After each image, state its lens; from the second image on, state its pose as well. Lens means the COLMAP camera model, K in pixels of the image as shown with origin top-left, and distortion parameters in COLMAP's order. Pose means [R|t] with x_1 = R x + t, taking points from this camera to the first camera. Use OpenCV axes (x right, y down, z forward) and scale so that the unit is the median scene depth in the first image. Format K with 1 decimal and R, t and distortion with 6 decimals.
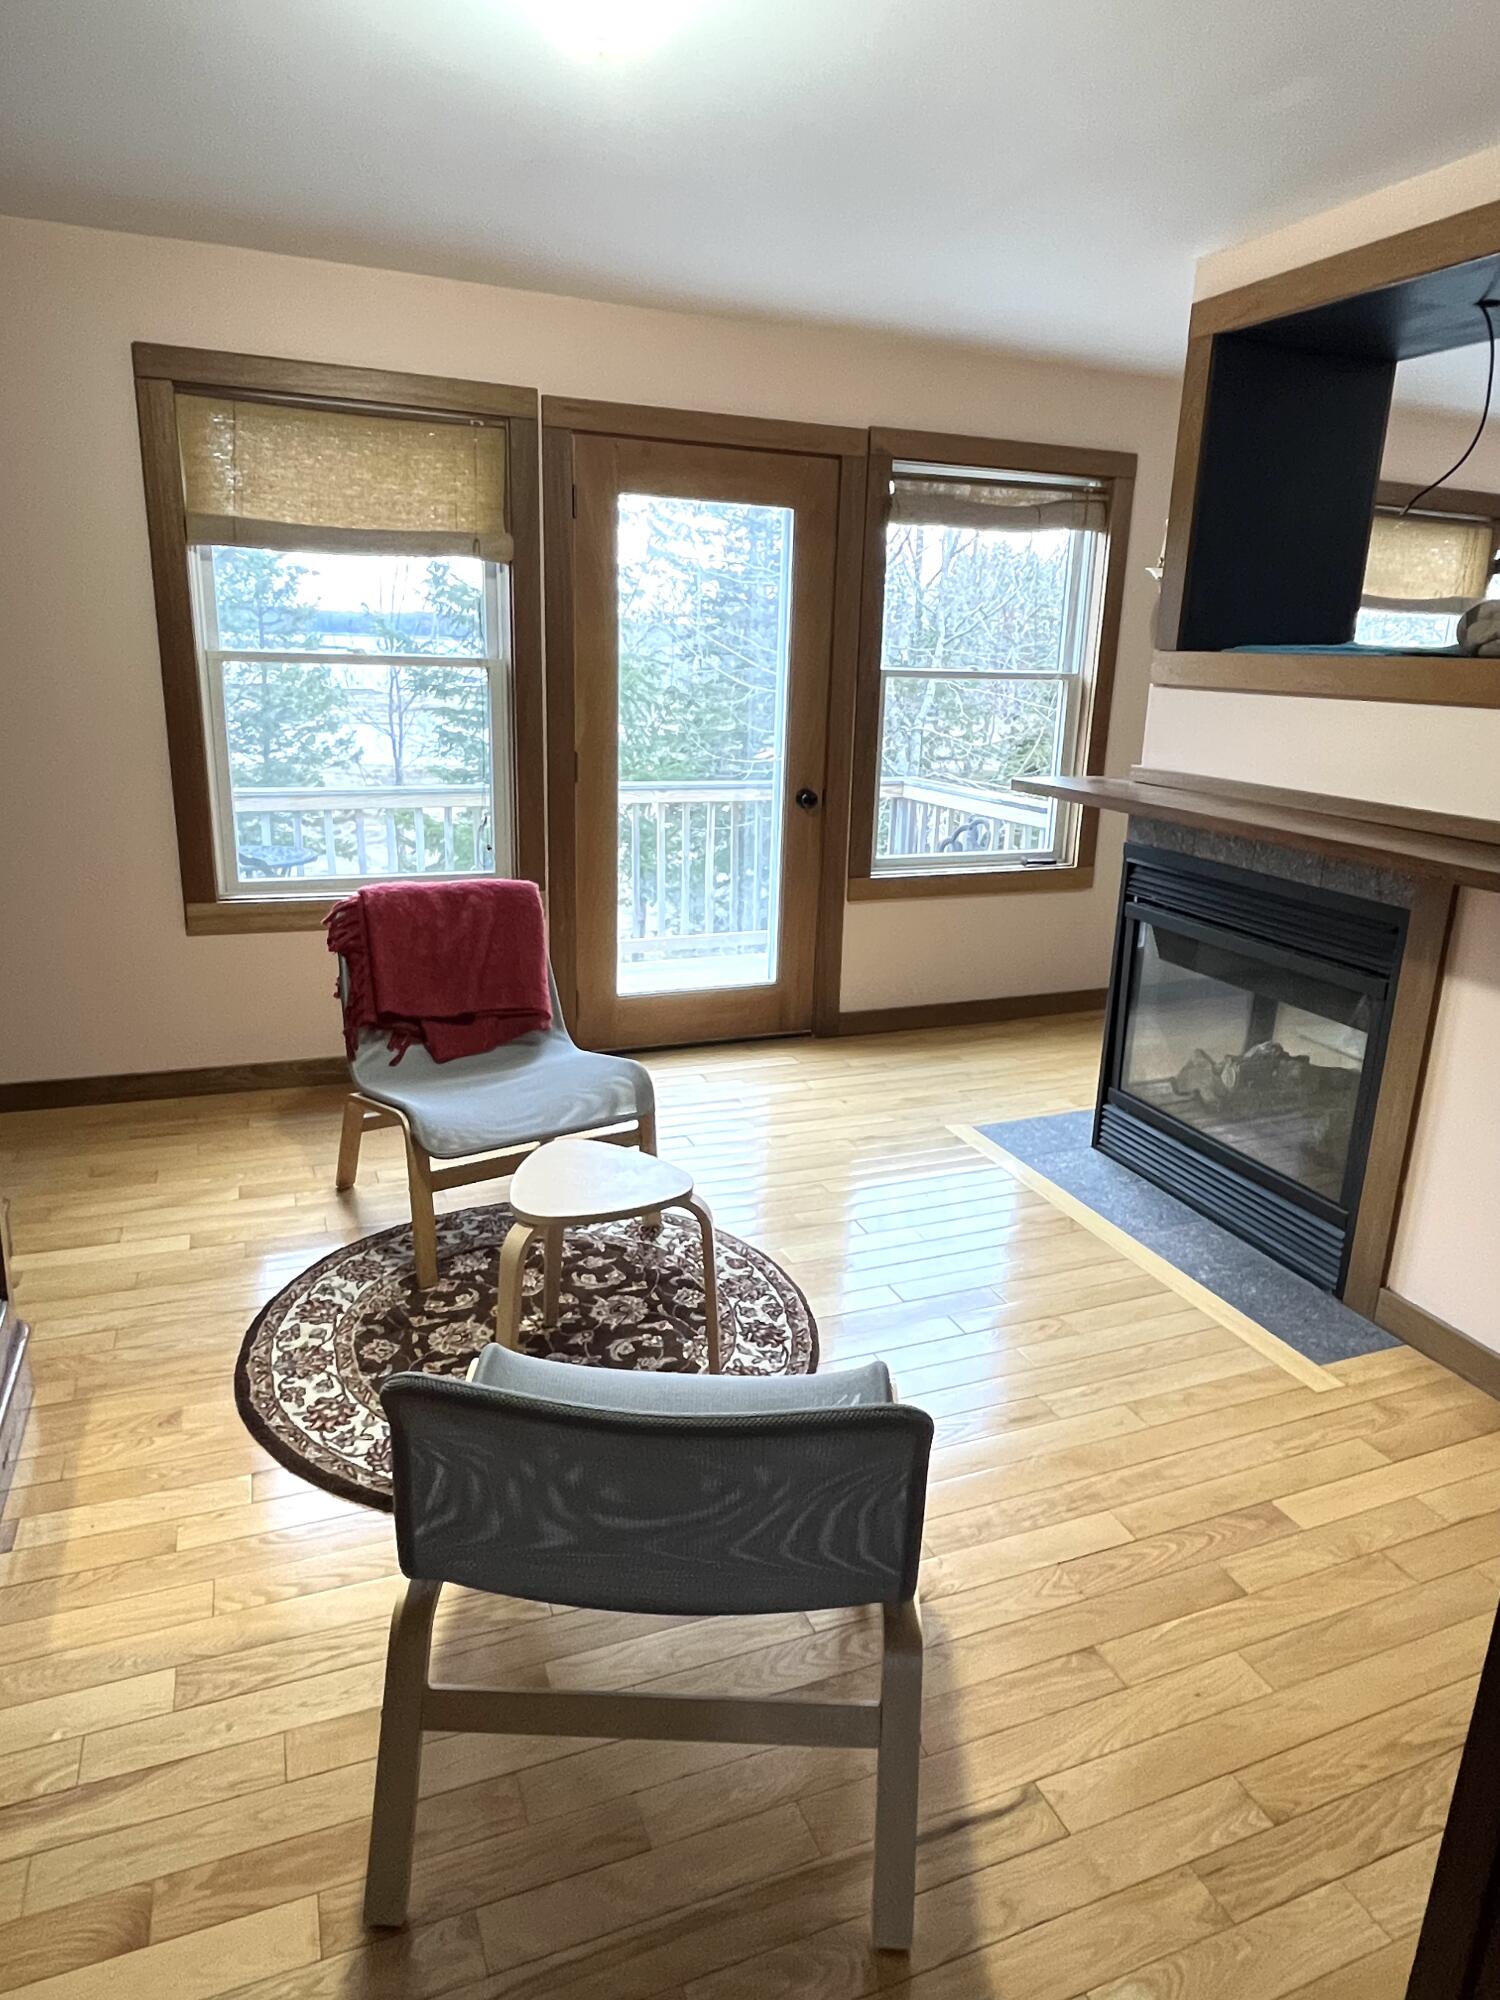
lens RADIAL K [[1224.8, 0, 747.2], [0, 1224.8, 1000.1], [0, 0, 1]] dist [-0.004571, -0.000613]
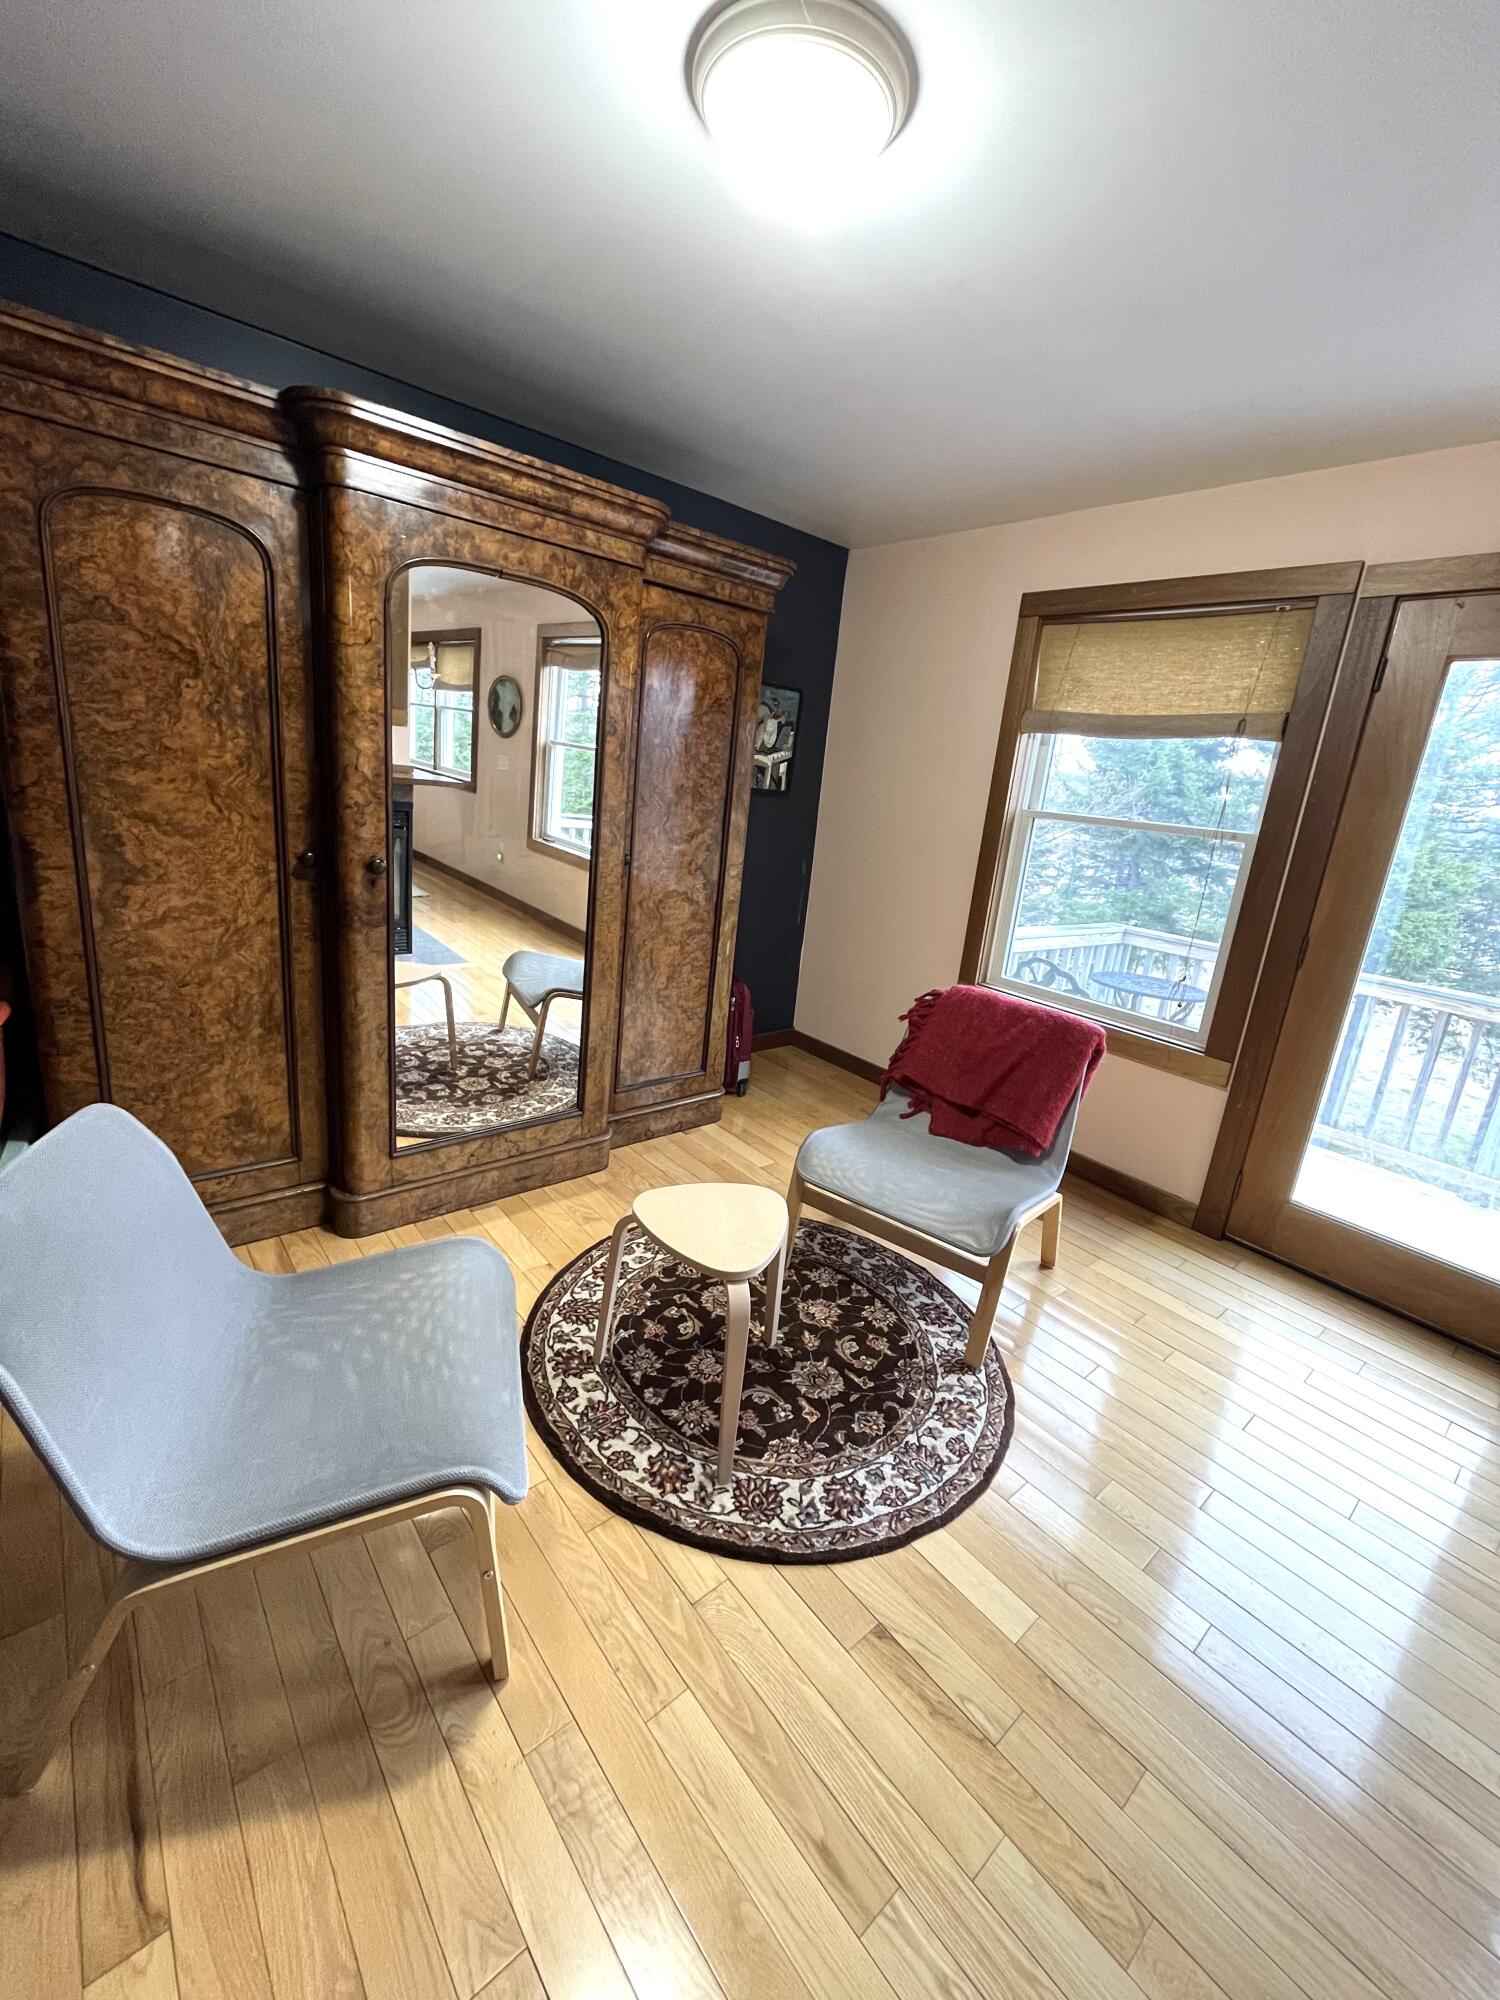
lens RADIAL K [[808.7, 0, 747.1], [0, 808.7, 987.6], [0, 0, 1]] dist [-0.002217, 0.000672]
pose [[0.317818, 0.244631, -0.916050, 0.403134], [-0.345148, 0.929706, 0.128530, -0.127389], [0.883099, 0.275324, 0.379911, 0.514807]]
